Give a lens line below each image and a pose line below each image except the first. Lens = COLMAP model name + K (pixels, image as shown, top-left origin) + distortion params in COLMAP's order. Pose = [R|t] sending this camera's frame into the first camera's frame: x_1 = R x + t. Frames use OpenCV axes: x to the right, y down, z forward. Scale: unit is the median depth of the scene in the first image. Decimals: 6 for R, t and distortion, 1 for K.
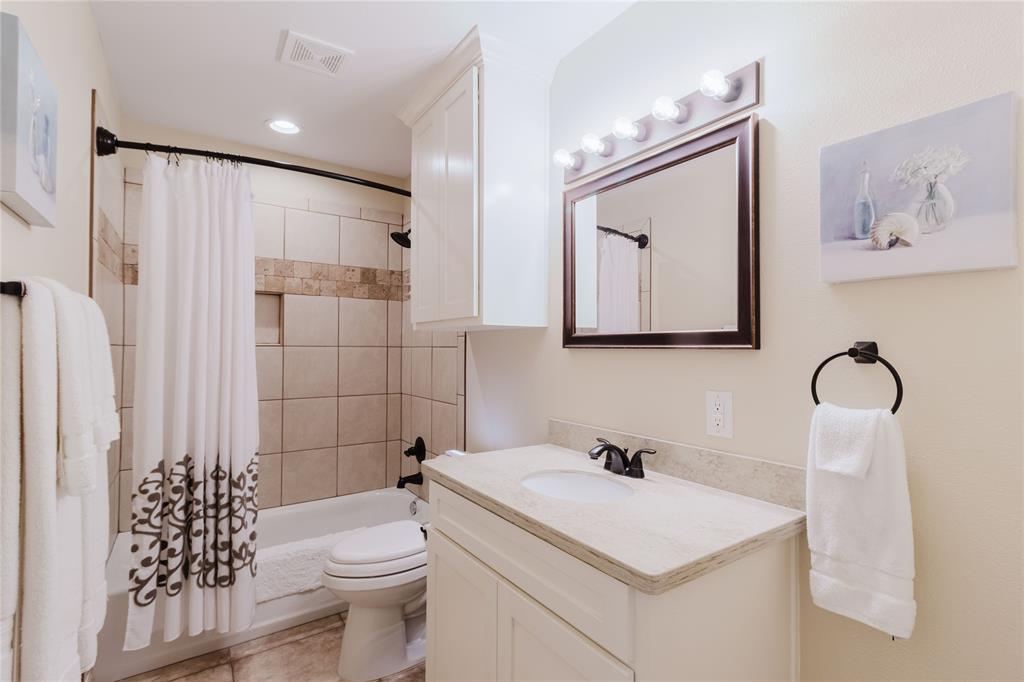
lens RADIAL K [[474.0, 0, 518.5], [0, 474.0, 341.1], [0, 0, 1]] dist [0.001508, 0.000109]
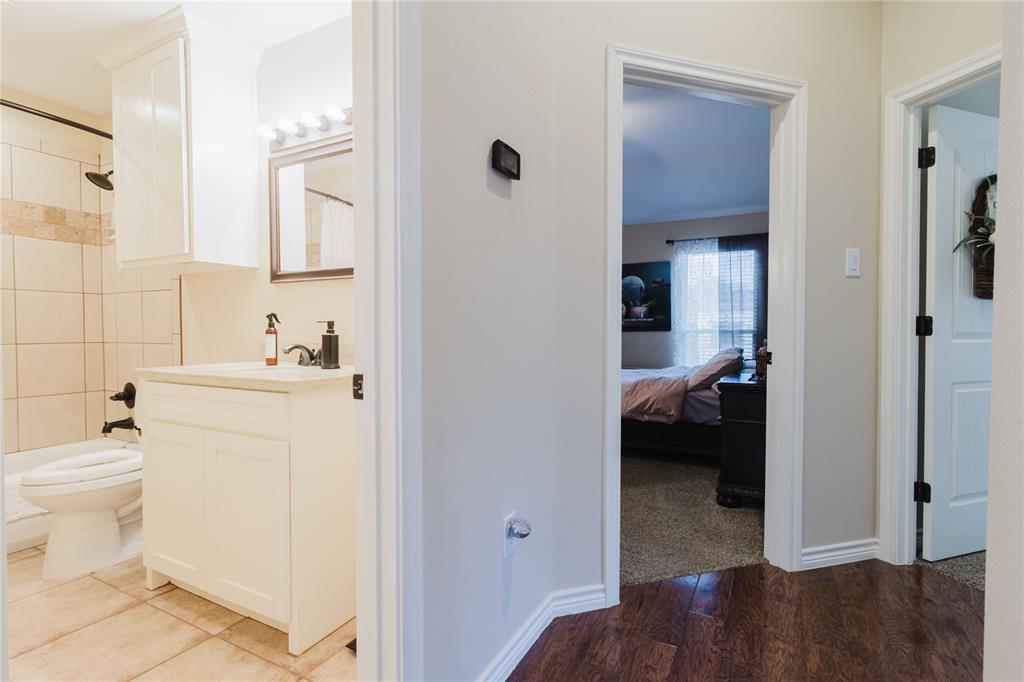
lens RADIAL K [[487.3, 0, 514.7], [0, 487.3, 338.6], [0, 0, 1]] dist [0.002548, 0.000257]
pose [[0.890097, -0.015983, 0.455491, 0.071165], [-0.002026, 0.999236, 0.039022, 0.099221], [-0.455766, -0.035656, 0.889385, -0.418859]]
